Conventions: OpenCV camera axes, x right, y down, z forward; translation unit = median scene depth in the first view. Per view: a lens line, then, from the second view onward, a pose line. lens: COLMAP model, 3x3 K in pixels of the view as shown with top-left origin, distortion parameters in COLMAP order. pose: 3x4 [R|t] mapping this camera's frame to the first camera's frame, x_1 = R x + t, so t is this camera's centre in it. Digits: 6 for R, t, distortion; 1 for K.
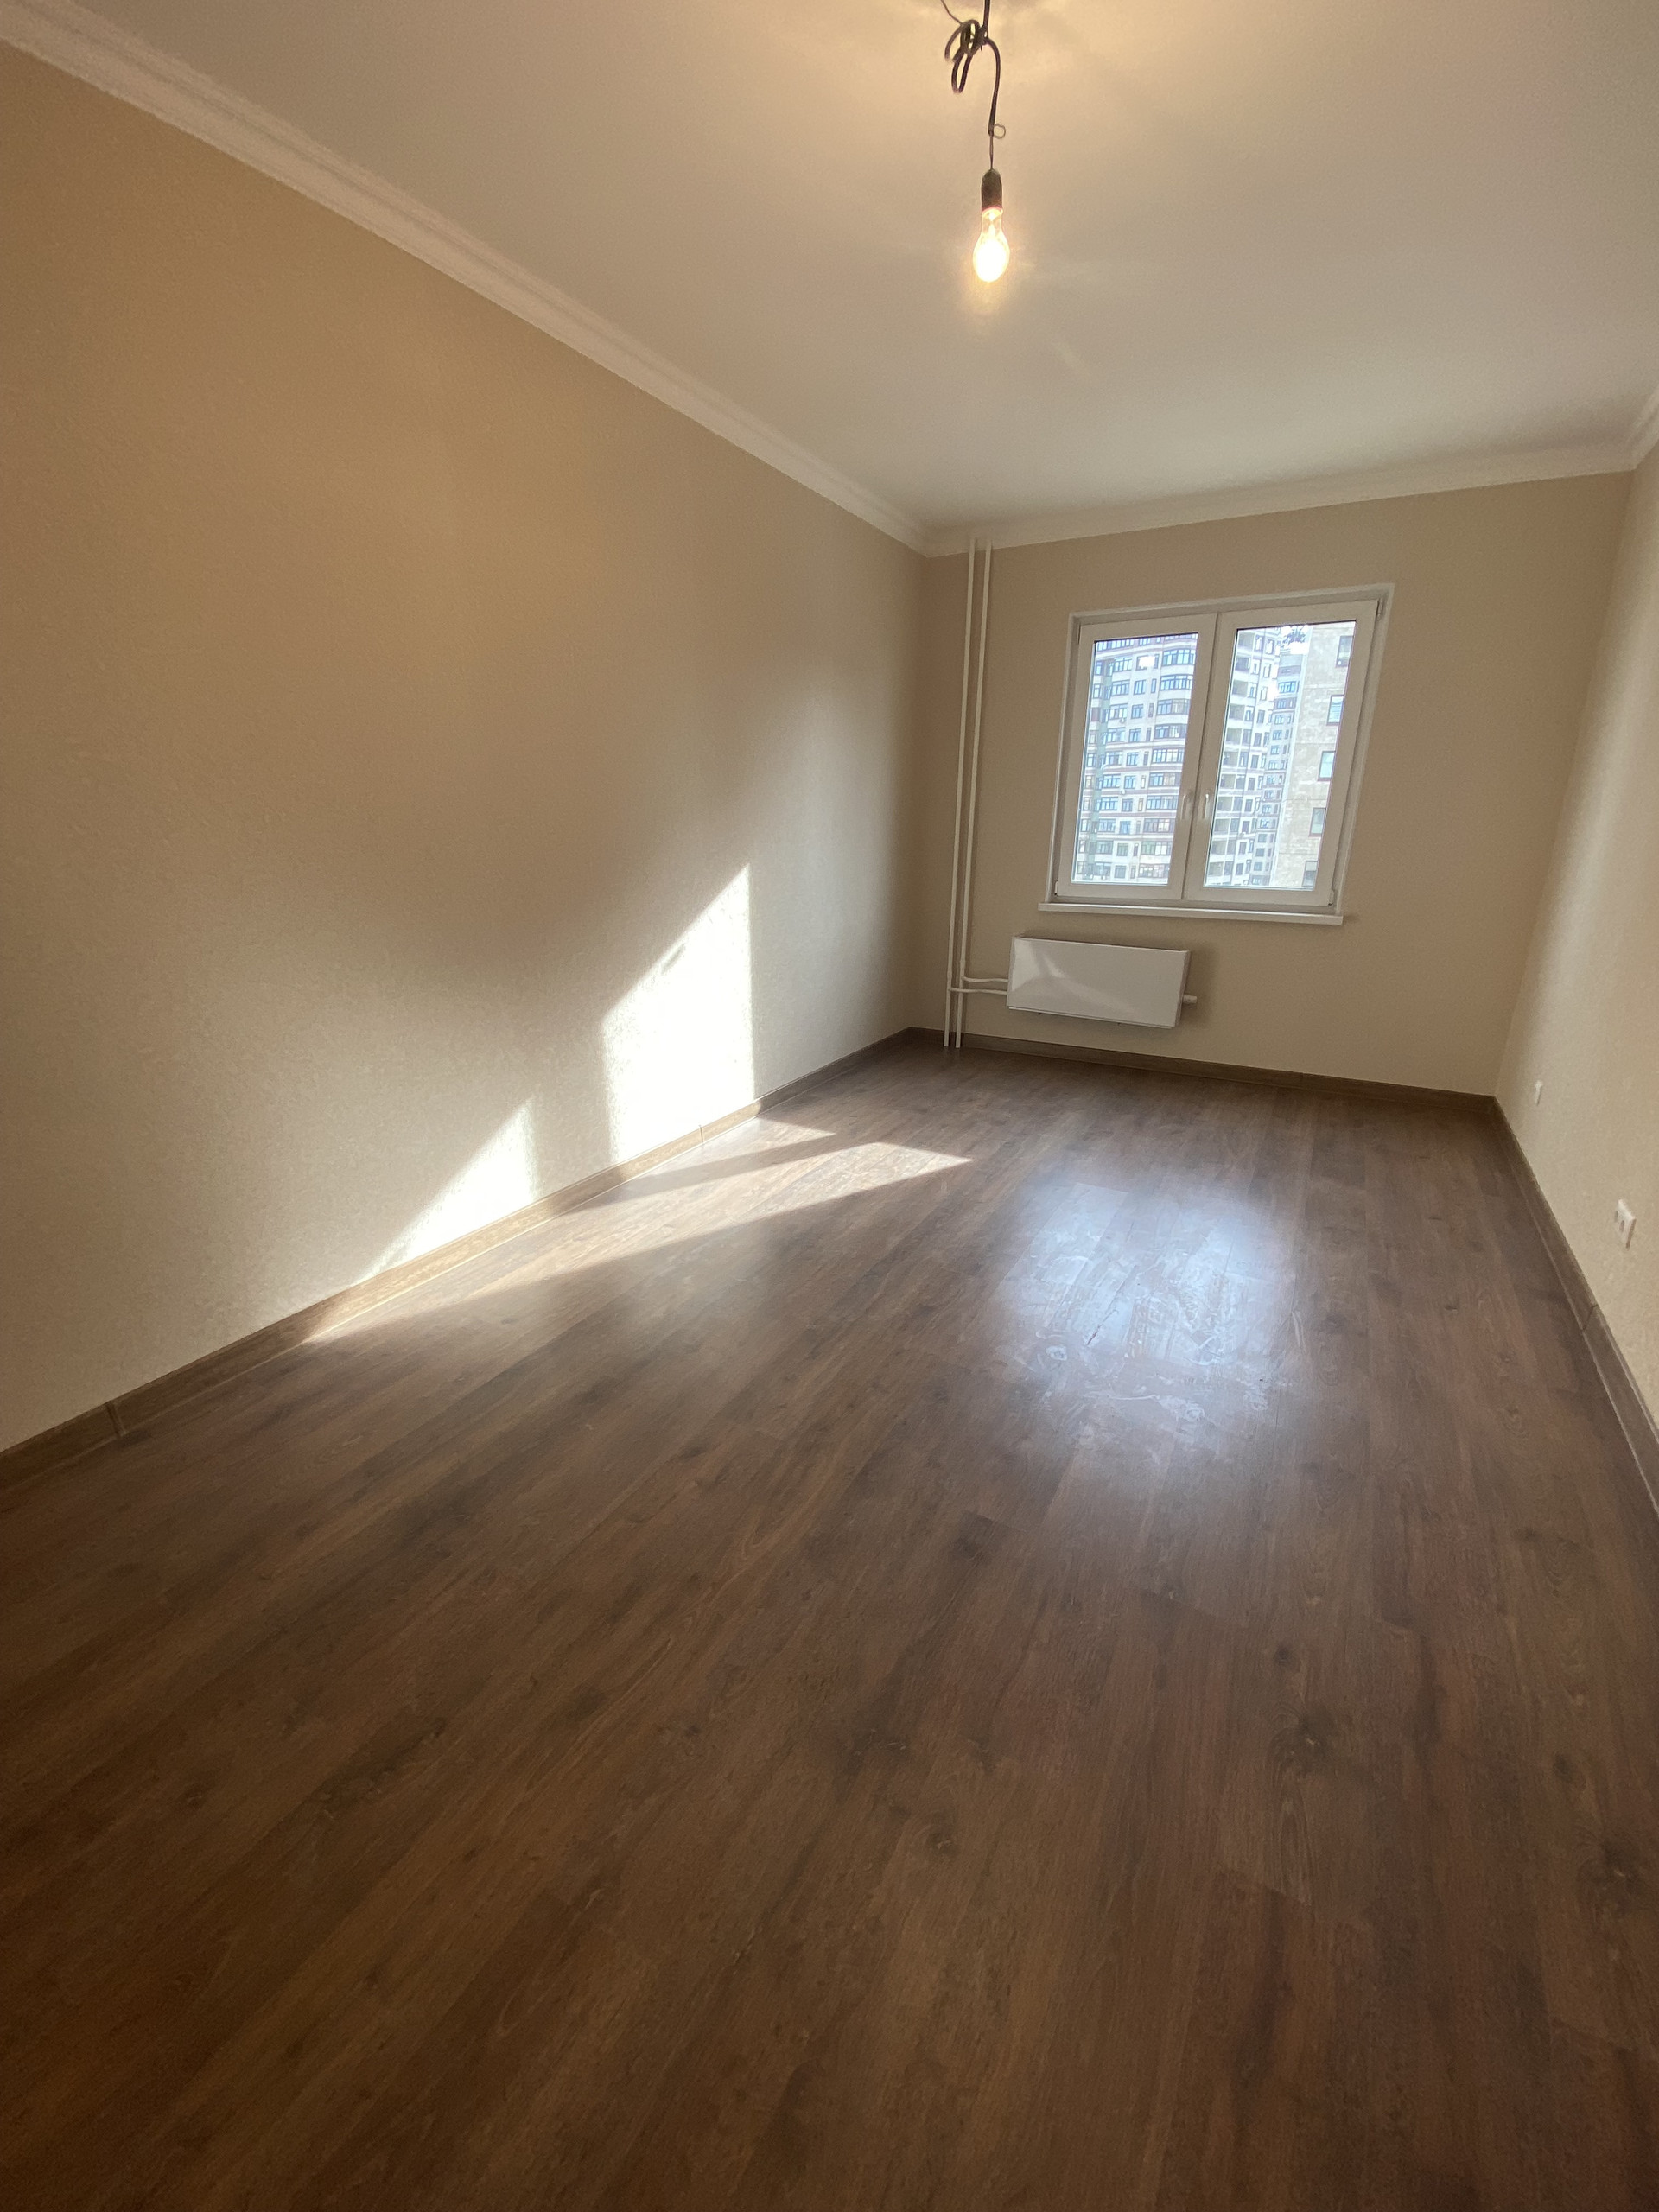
lens RADIAL K [[892.9, 0, 791.0], [0, 892.9, 1090.8], [0, 0, 1]] dist [0.011233, -0.016382]
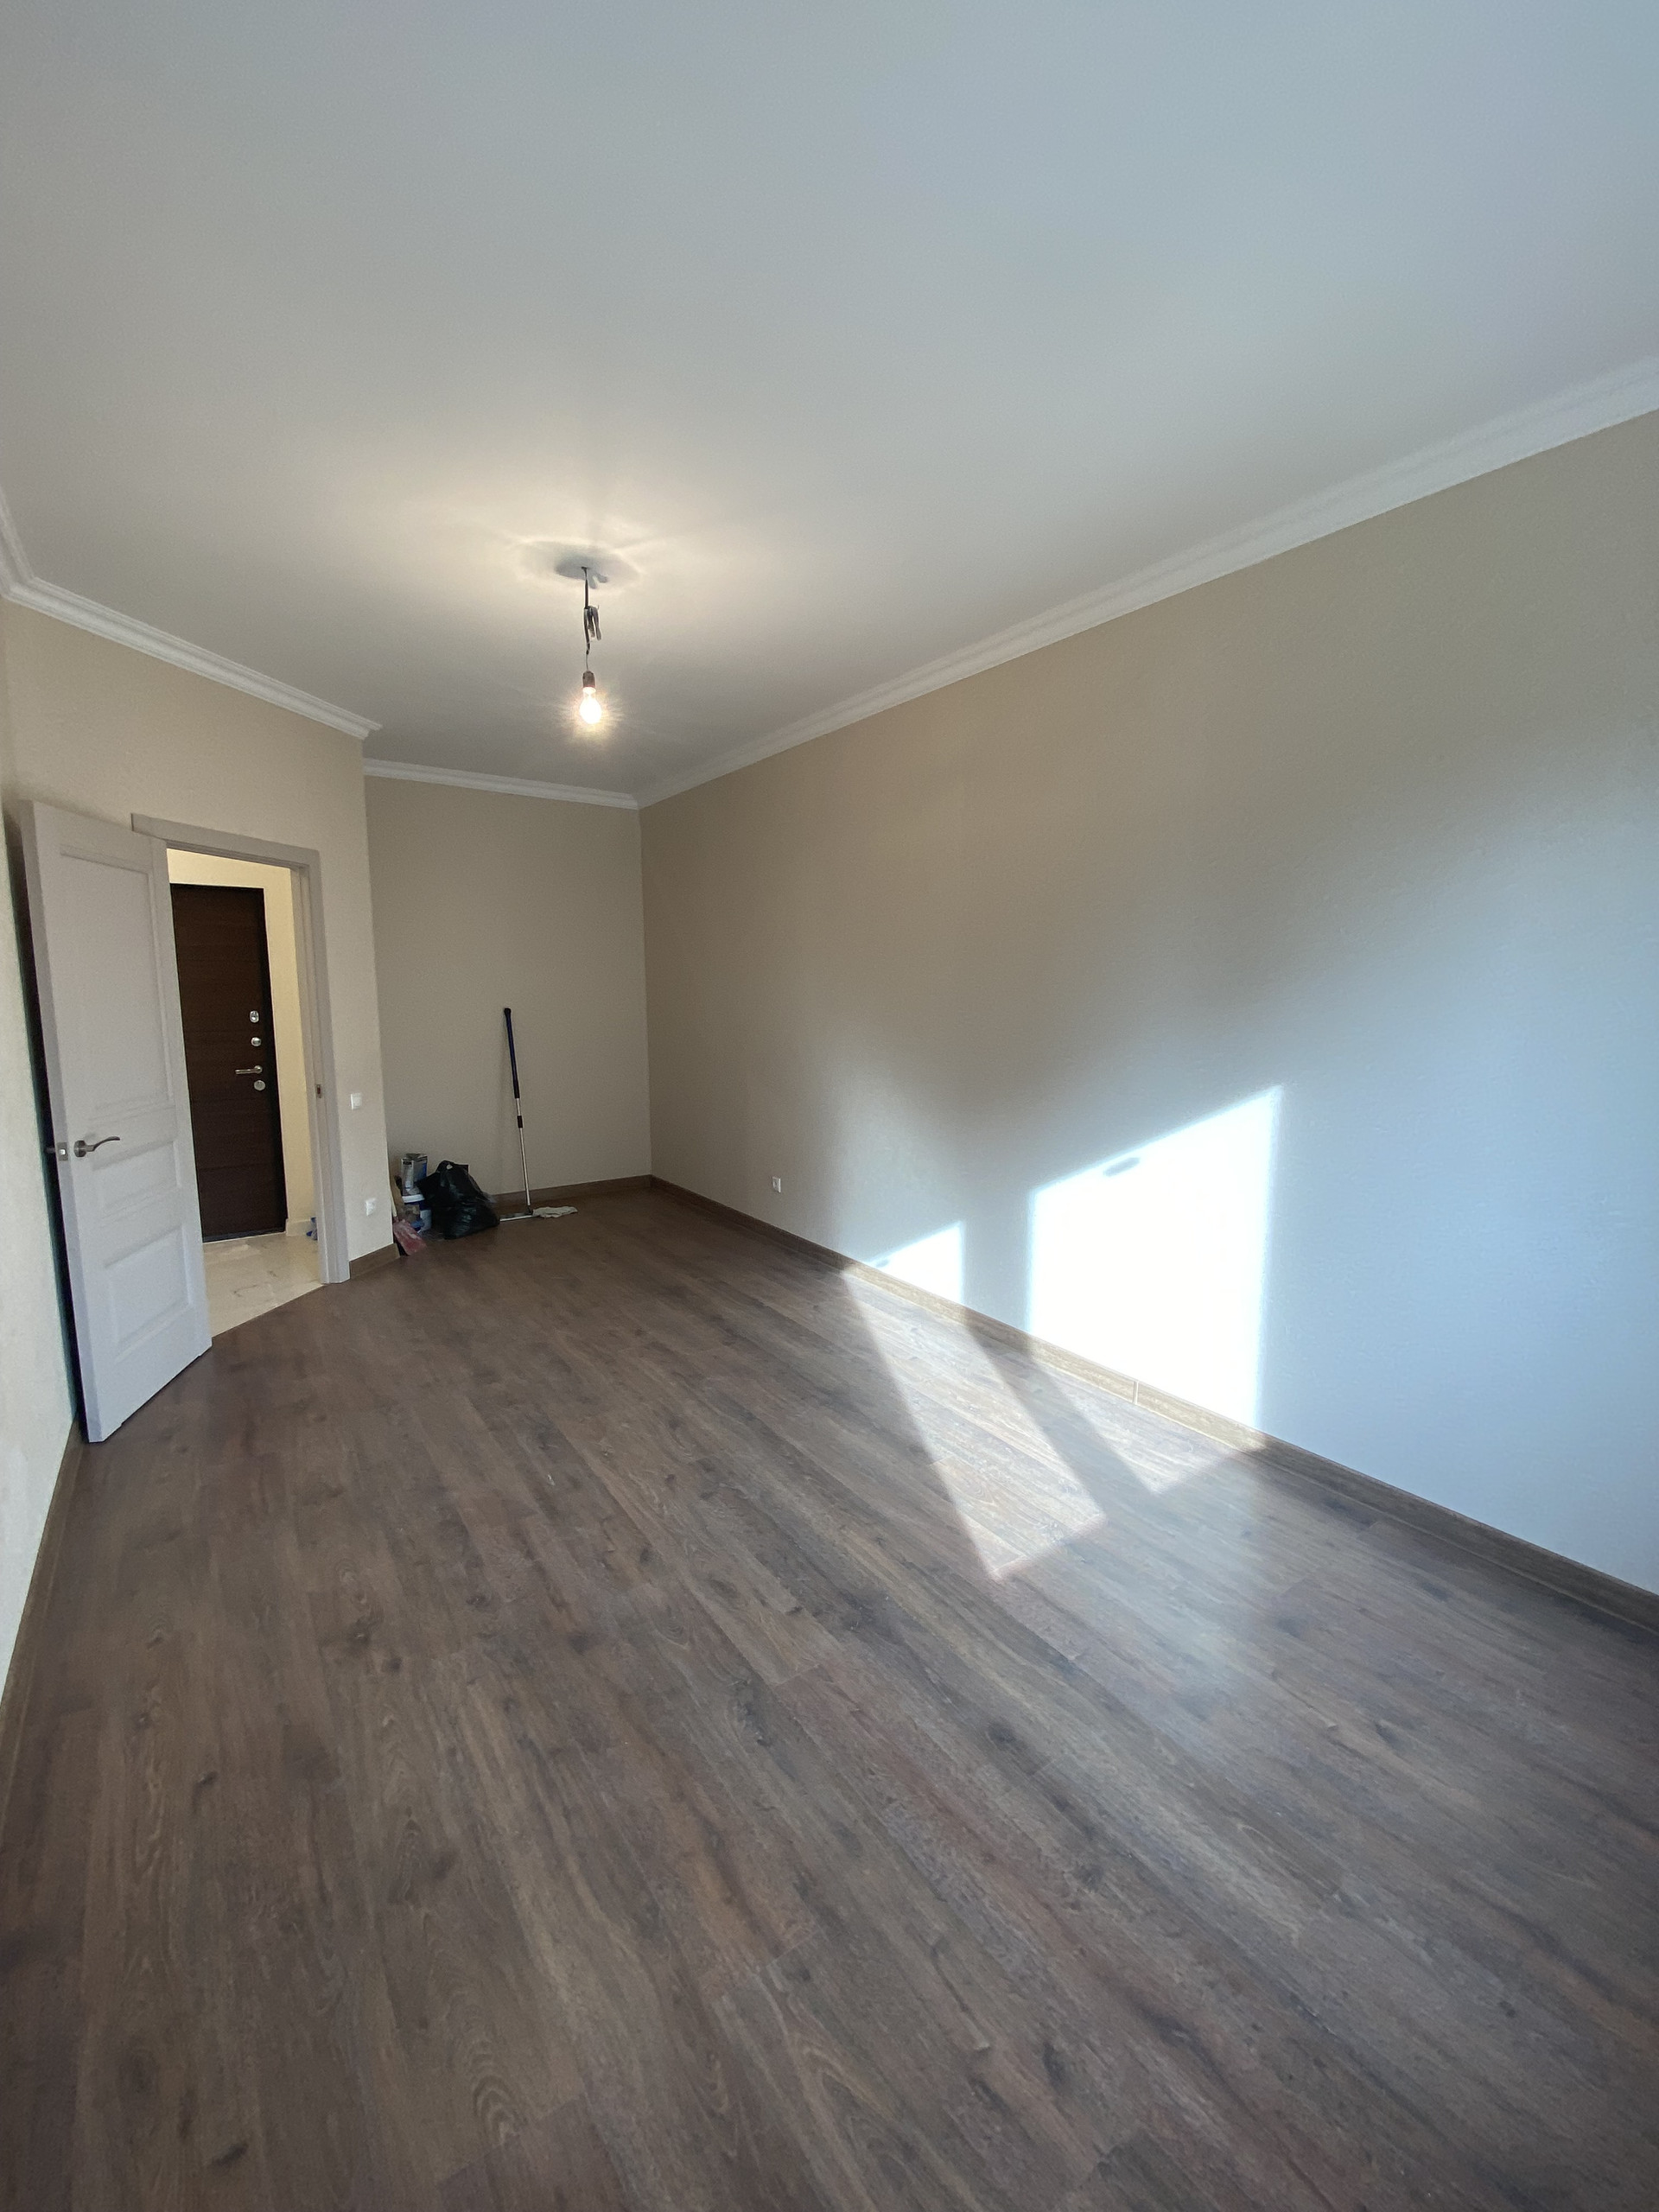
lens RADIAL K [[892.9, 0, 834.0], [0, 892.9, 1092.2], [0, 0, 1]] dist [0.011233, -0.016382]
pose [[-0.406002, 0.112561, -0.906914, 0.829851], [-0.261983, 0.936398, 0.233504, -0.374049], [0.875516, 0.332399, -0.350690, 1.115985]]
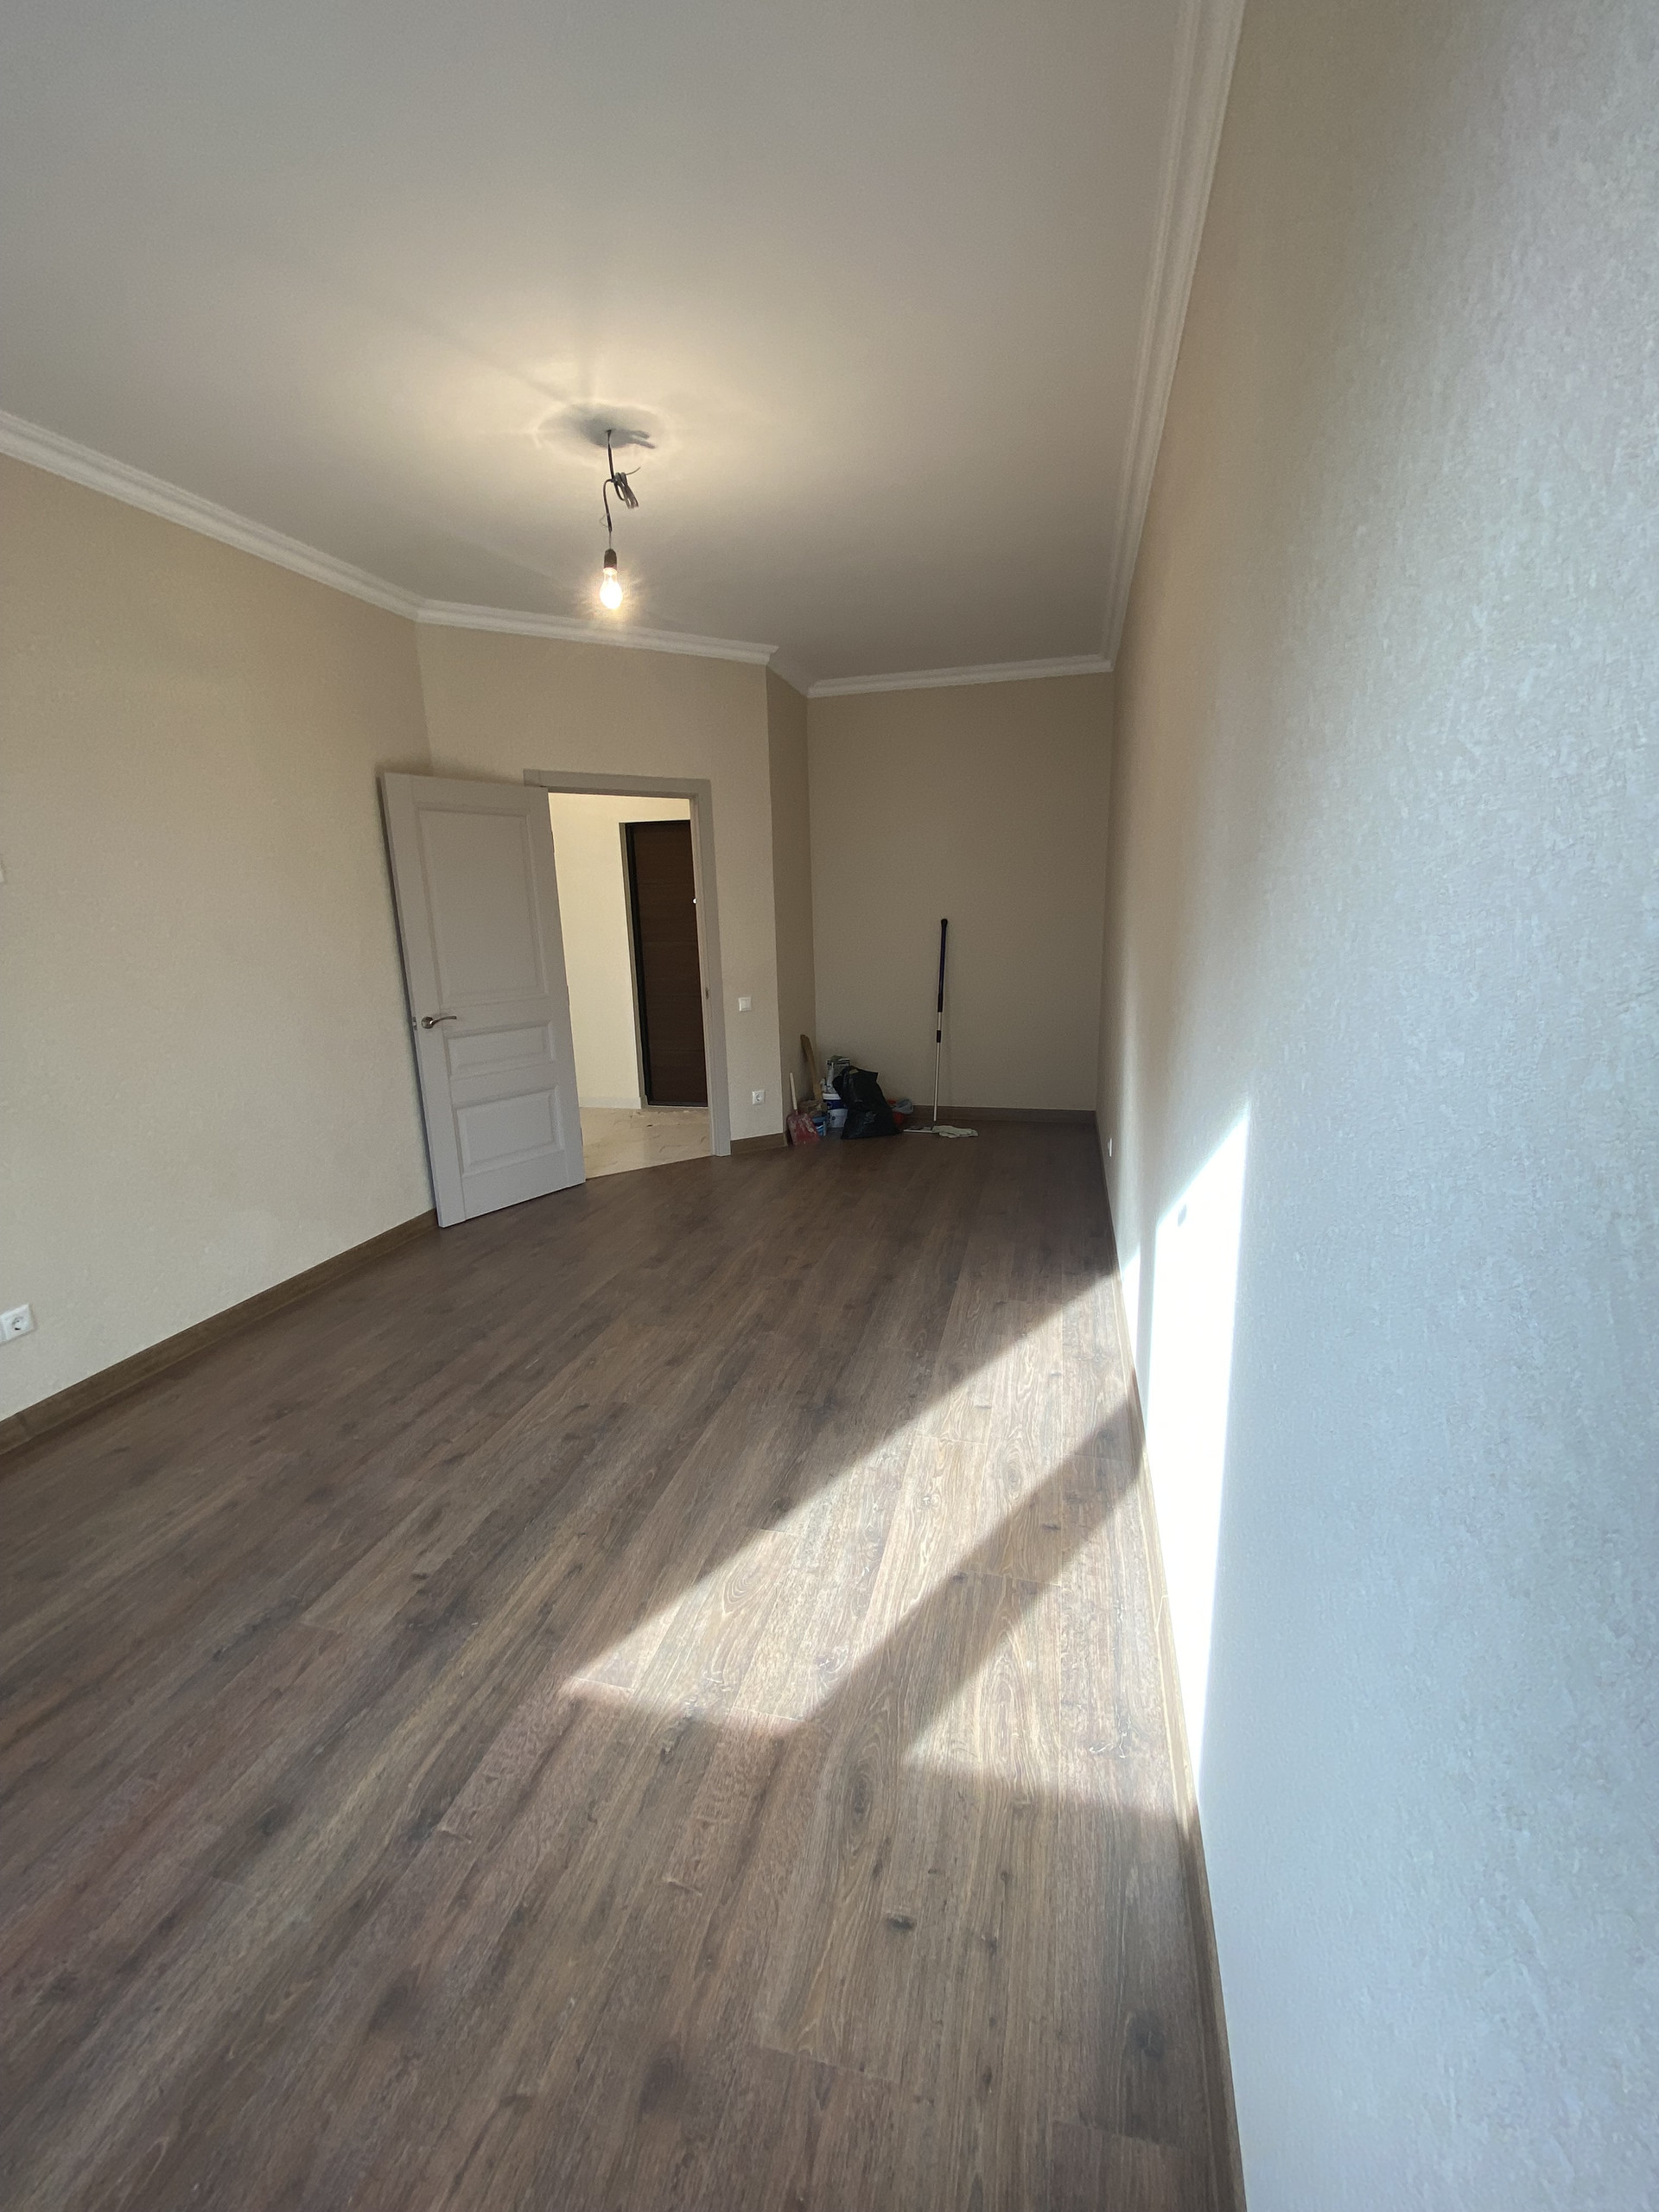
lens RADIAL K [[892.9, 0, 826.5], [0, 892.9, 1098.0], [0, 0, 1]] dist [0.011233, -0.016382]
pose [[-0.956269, 0.088741, -0.278702, 0.192857], [-0.057153, 0.877803, 0.475599, -0.451353], [0.286850, 0.470730, -0.834344, 1.412367]]
